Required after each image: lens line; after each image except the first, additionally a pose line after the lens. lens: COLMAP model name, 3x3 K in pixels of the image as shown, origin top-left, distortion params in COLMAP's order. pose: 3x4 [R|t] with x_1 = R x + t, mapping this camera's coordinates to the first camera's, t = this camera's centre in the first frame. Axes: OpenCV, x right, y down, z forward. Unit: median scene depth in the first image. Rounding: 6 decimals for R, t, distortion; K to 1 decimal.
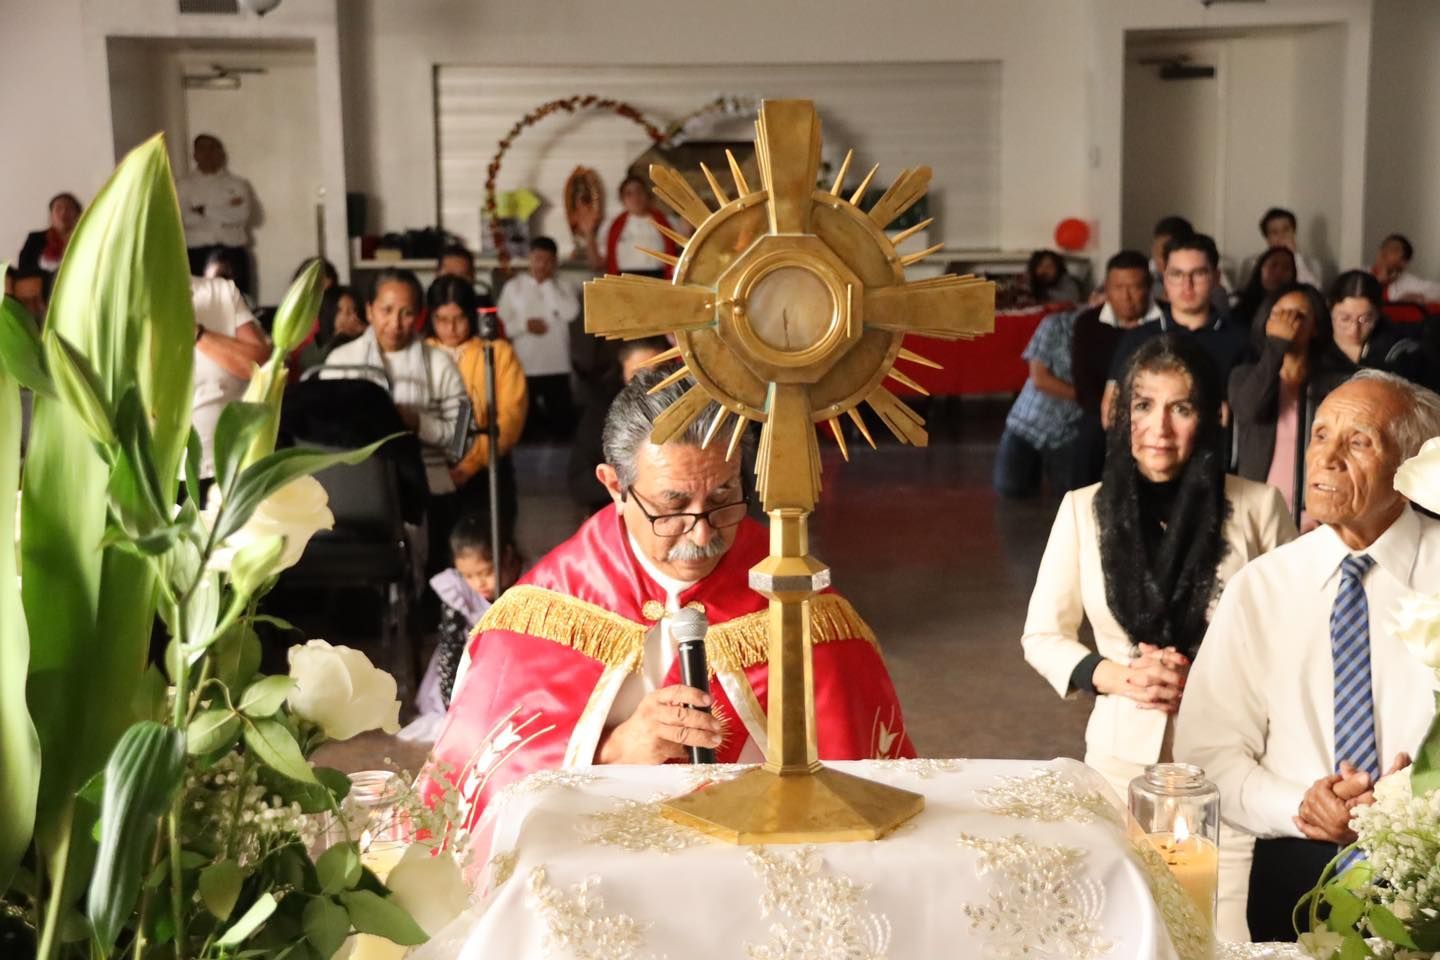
lens RADIAL K [[2416.3, 0, 735.2], [0, 2416.3, 483.1], [0, 0, 1]] dist [0.272527, 0.084554]
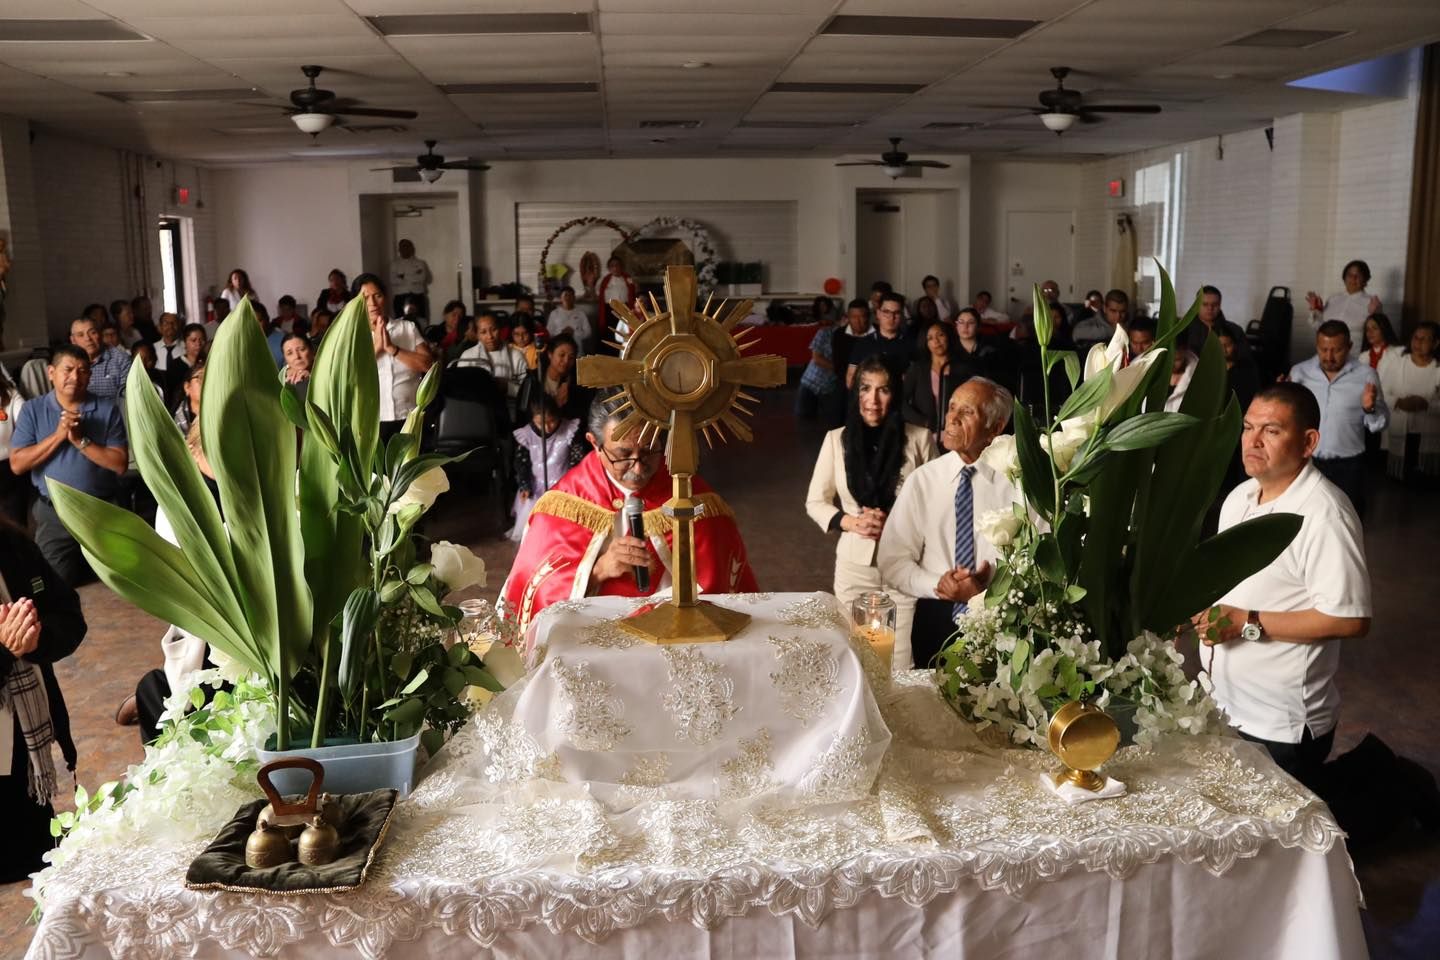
lens RADIAL K [[1205.6, 0, 736.9], [0, 1205.6, 475.9], [0, 0, 1]] dist [-0.192745, 0.143254]
pose [[0.998365, -0.006339, 0.056809, 0.005498], [0.002836, 0.998101, 0.061534, -0.023617], [-0.057092, -0.061273, 0.996487, 0.012693]]
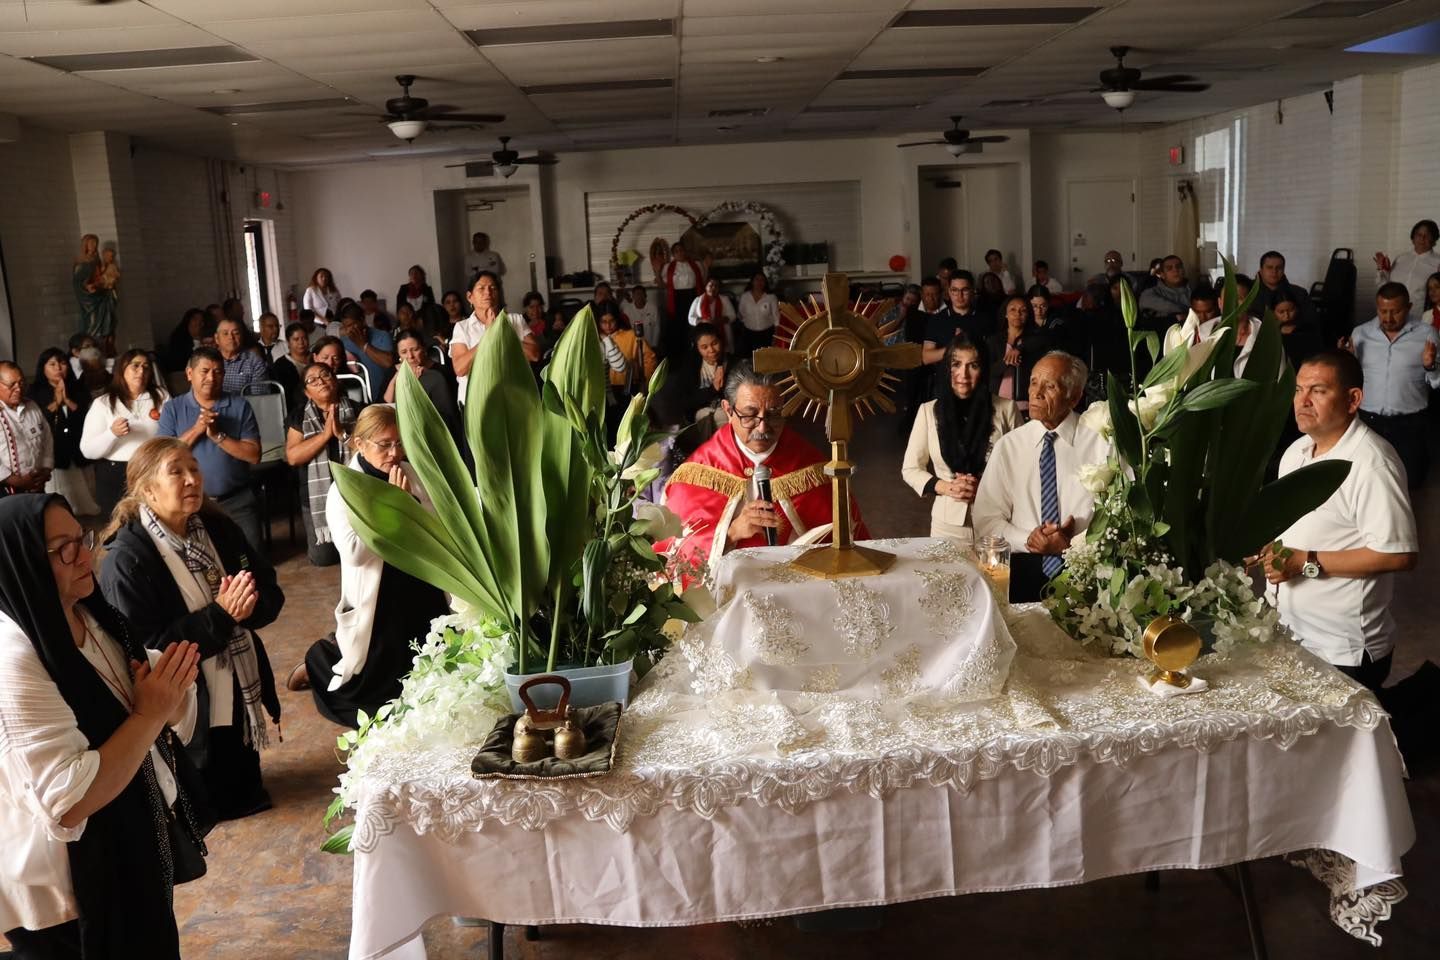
lens RADIAL K [[1215.7, 0, 743.6], [0, 1215.7, 479.1], [0, 0, 1]] dist [-0.176170, 0.133446]
pose [[0.999129, -0.039616, 0.013100, -0.045506], [0.038437, 0.996012, 0.080512, -0.026374], [-0.016237, -0.079939, 0.996668, -0.106161]]
